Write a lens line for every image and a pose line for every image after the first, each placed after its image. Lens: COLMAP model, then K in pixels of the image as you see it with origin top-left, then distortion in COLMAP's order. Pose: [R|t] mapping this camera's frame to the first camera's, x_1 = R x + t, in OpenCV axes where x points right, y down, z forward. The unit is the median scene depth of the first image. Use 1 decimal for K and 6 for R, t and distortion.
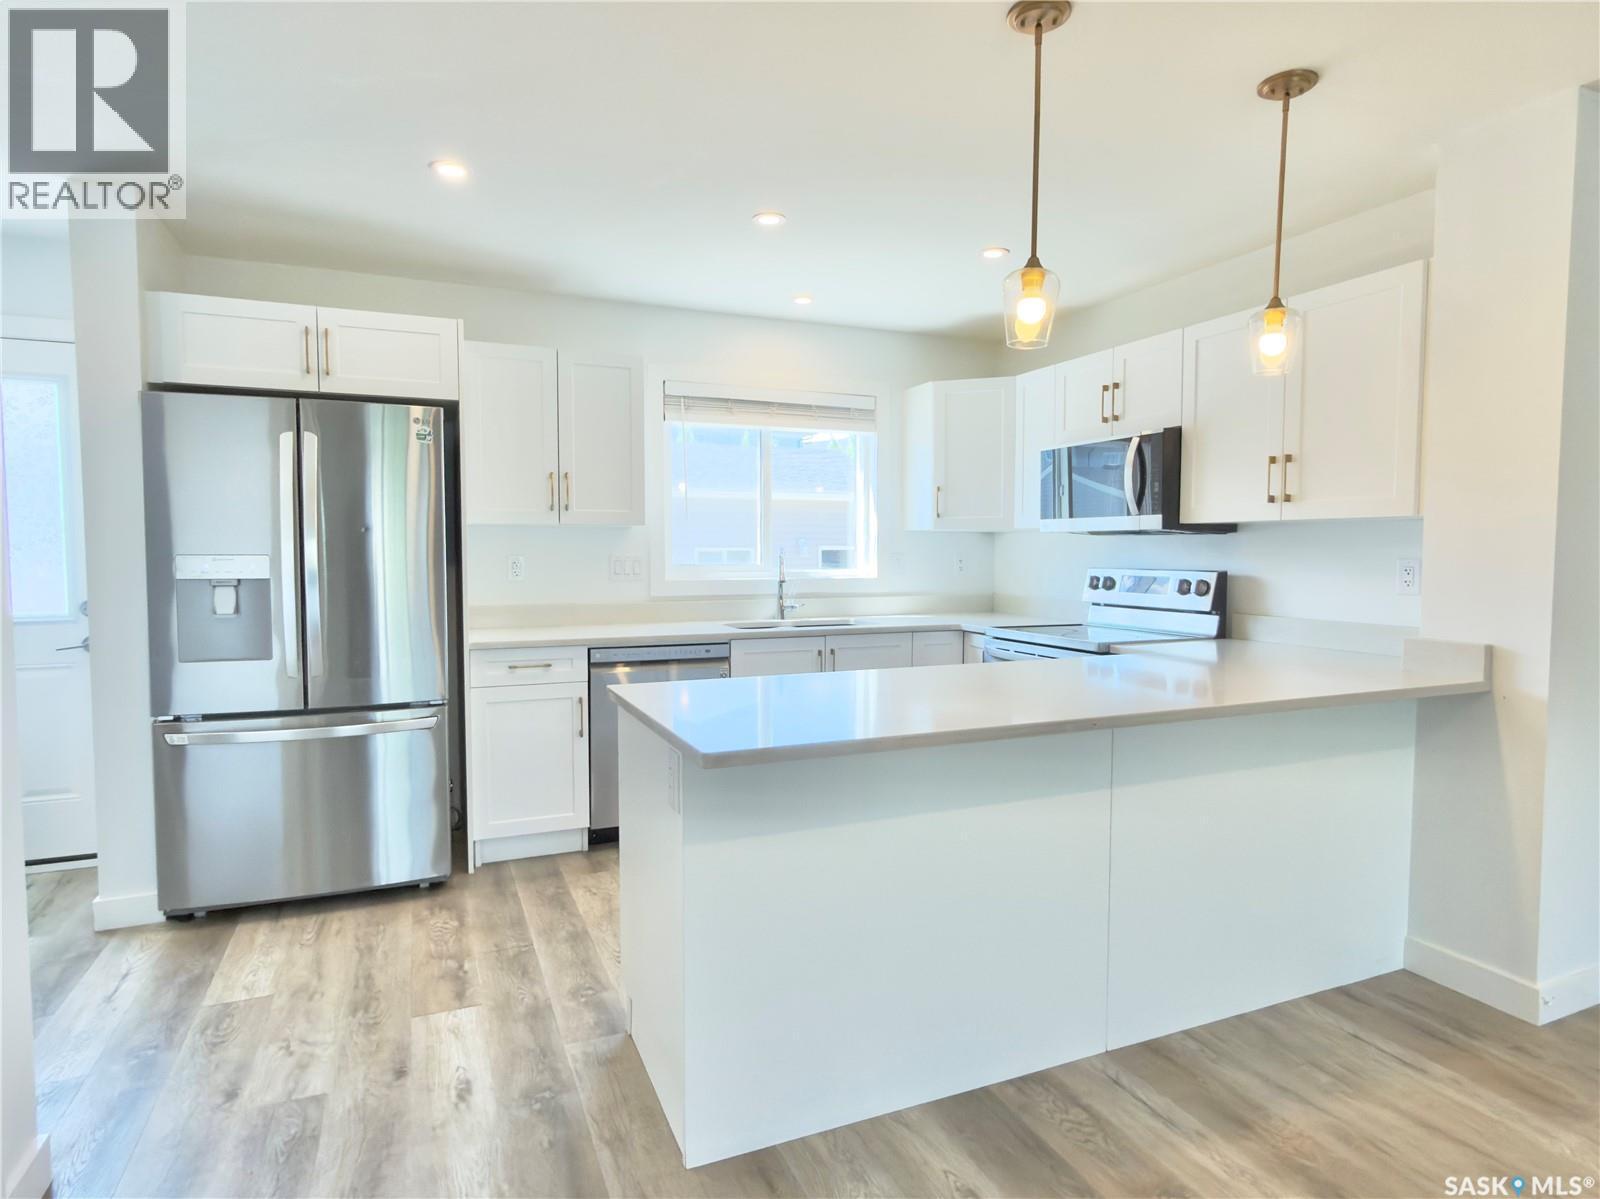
lens RADIAL K [[902.0, 0, 800.0], [0, 902.0, 599.5], [0, 0, 1]] dist [-0.000417, 0.000776]
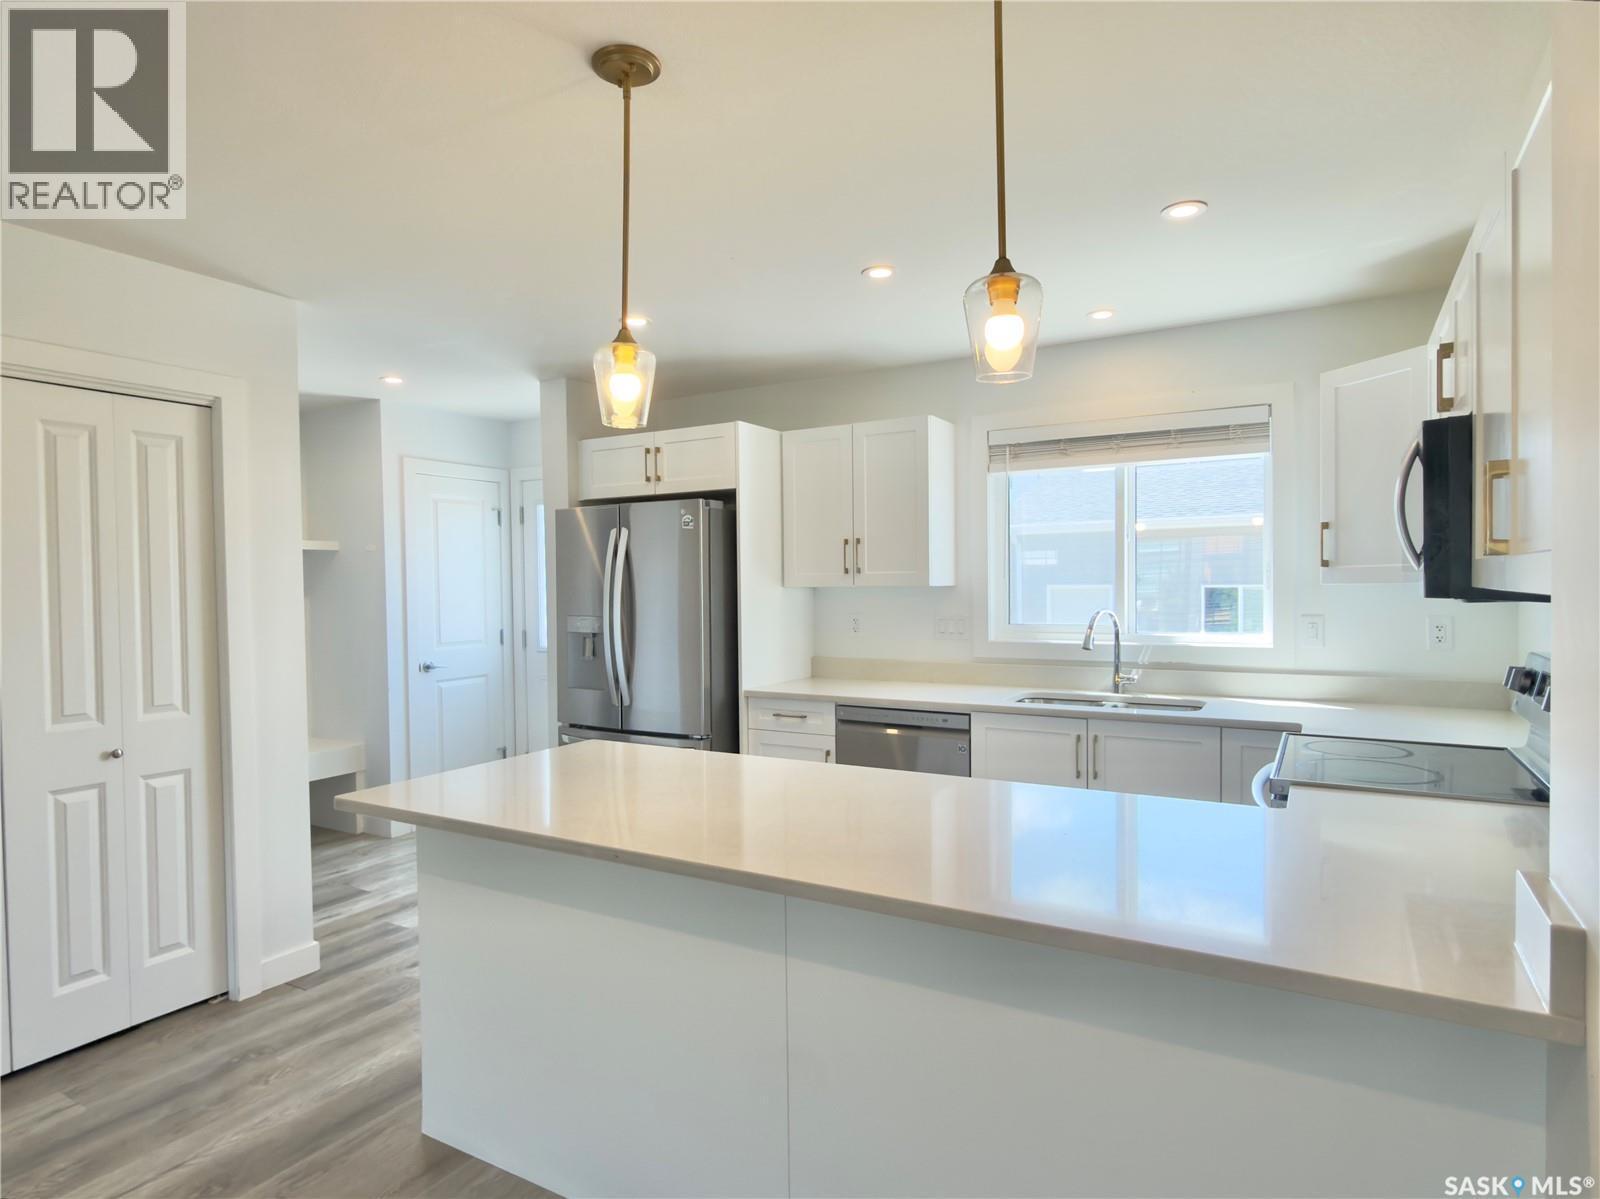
lens RADIAL K [[903.4, 0, 794.1], [0, 903.4, 603.1], [0, 0, 1]] dist [-0.000705, -0.000230]
pose [[0.592272, 0.010723, -0.805667, 0.609809], [-0.032170, 0.999429, -0.010347, -0.054889], [0.805096, 0.032046, 0.592278, 0.335095]]
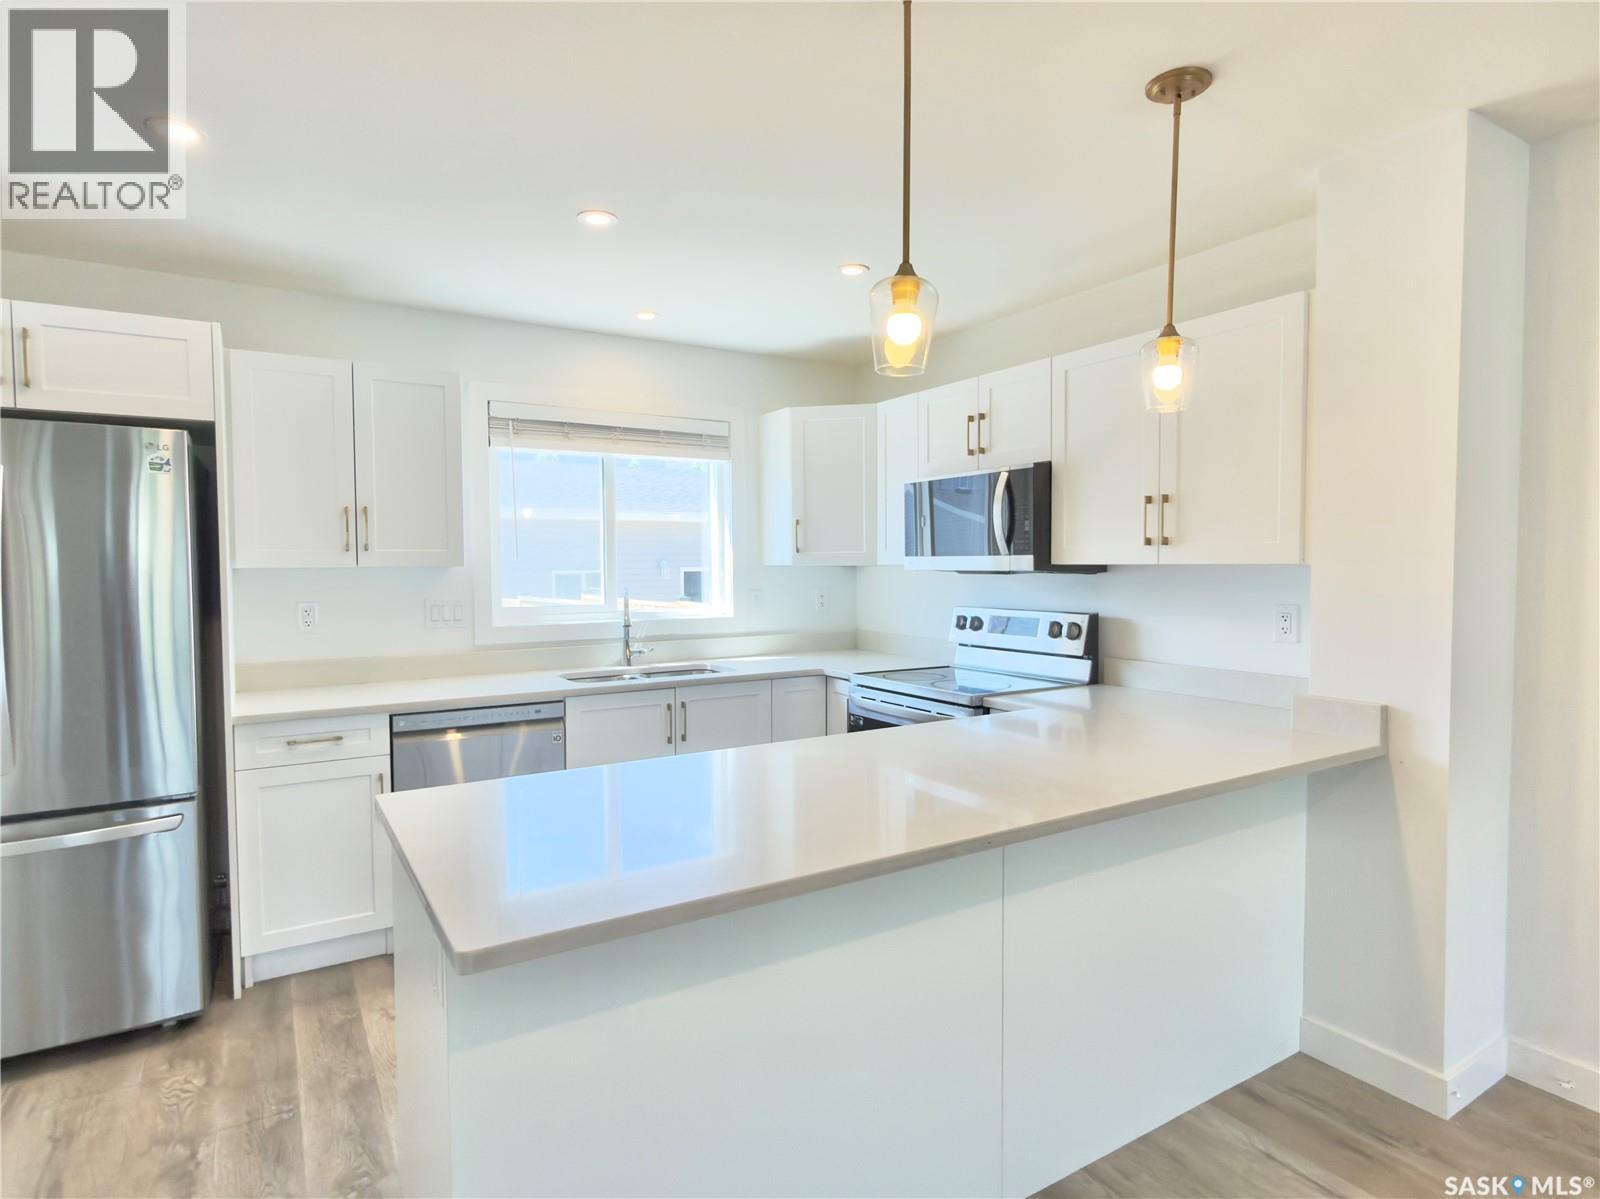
lens RADIAL K [[875.1, 0, 795.0], [0, 875.1, 600.1], [0, 0, 1]] dist [0.000750, -0.000837]
pose [[0.989361, -0.012794, 0.144917, 0.023973], [0.014941, 0.999794, -0.013734, -0.037931], [-0.144711, 0.015753, 0.989348, 0.135240]]
